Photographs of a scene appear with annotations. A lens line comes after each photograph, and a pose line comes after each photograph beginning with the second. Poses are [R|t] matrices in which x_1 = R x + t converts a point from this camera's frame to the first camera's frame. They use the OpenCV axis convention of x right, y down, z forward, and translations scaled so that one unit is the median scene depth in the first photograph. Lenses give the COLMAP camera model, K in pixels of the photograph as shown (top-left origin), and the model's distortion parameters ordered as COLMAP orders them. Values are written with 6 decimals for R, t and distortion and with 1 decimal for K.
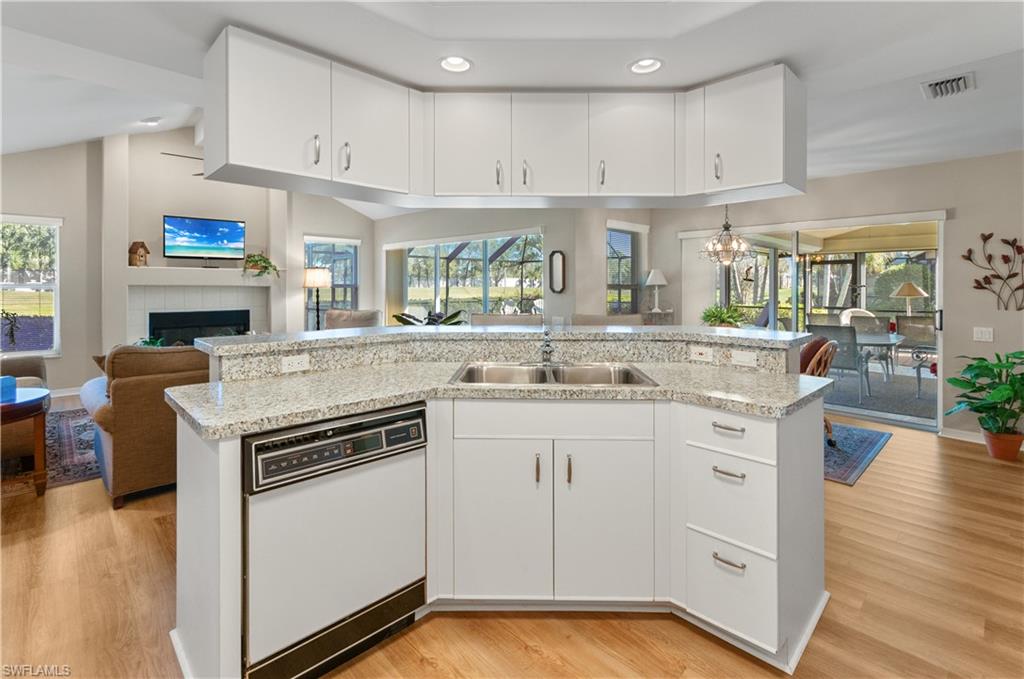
lens RADIAL K [[472.2, 0, 518.6], [0, 472.2, 282.2], [0, 0, 1]] dist [0.000945, 0.000460]
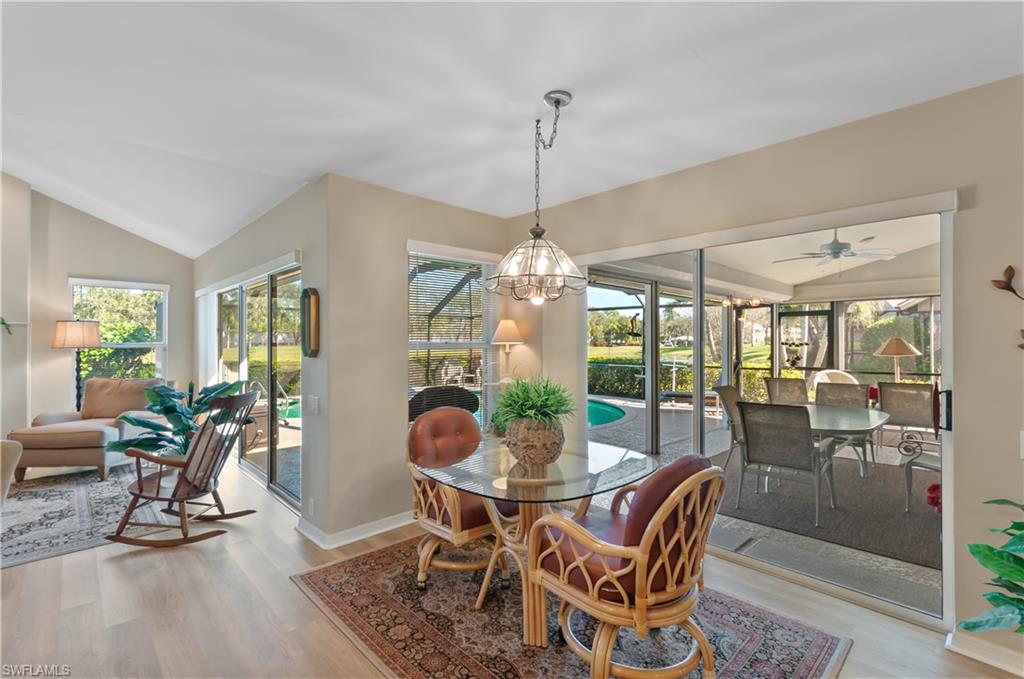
lens RADIAL K [[458.0, 0, 513.2], [0, 458.0, 335.6], [0, 0, 1]] dist [-0.000810, -0.000560]
pose [[0.999894, -0.004680, -0.013797, 0.205057], [0.004573, 0.999959, -0.007767, 0.000323], [0.013833, 0.007703, 0.999875, 0.237179]]
